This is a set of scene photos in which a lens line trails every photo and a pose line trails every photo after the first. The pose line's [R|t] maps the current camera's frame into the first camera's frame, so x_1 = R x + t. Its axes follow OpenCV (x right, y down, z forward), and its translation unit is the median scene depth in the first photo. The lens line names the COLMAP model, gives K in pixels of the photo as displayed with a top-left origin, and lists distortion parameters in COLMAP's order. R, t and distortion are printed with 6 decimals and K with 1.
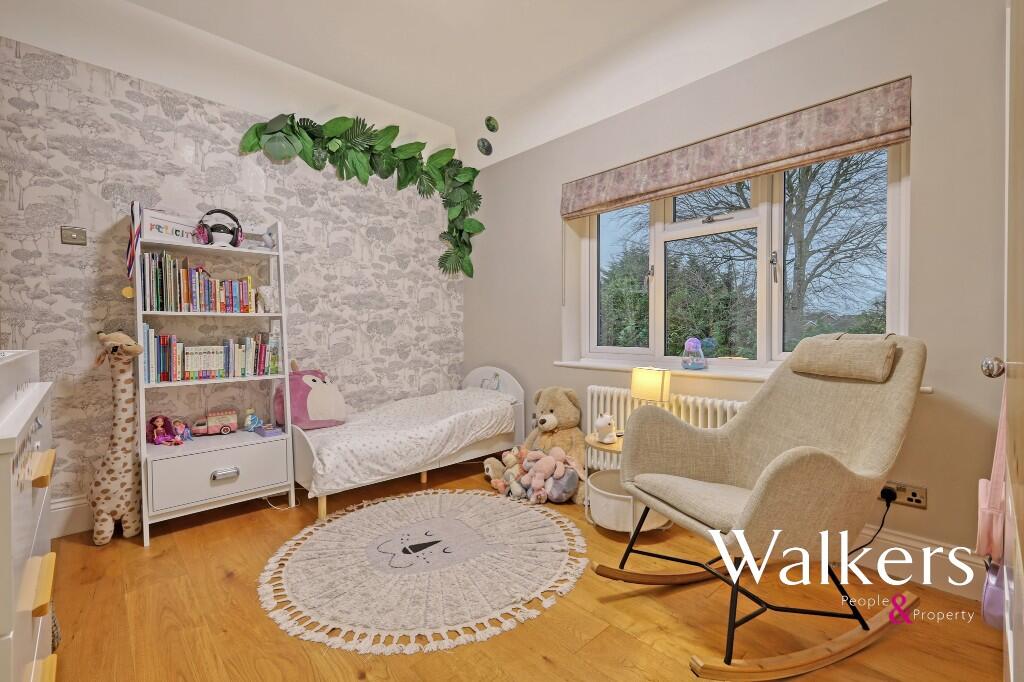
lens RADIAL K [[445.9, 0, 517.2], [0, 445.9, 338.1], [0, 0, 1]] dist [-0.001168, 0.001410]
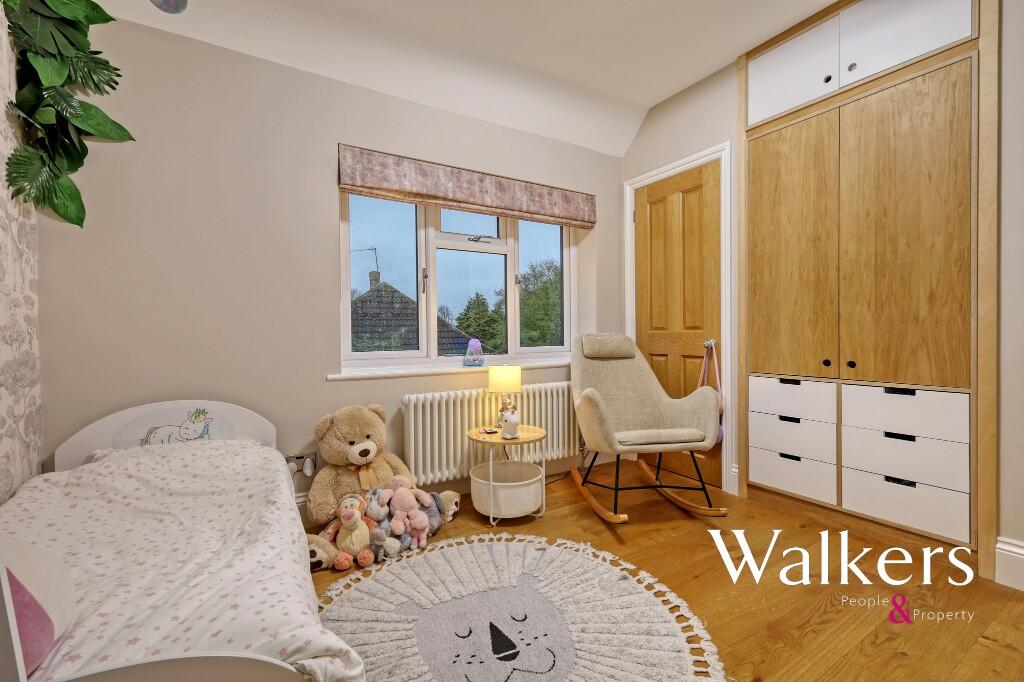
lens RADIAL K [[445.9, 0, 517.6], [0, 445.9, 338.4], [0, 0, 1]] dist [-0.001168, 0.001410]
pose [[0.197369, -0.018144, 0.980161, -0.710966], [0.021786, 0.999663, 0.014118, -0.015420], [-0.980087, 0.018568, 0.197697, 0.660283]]
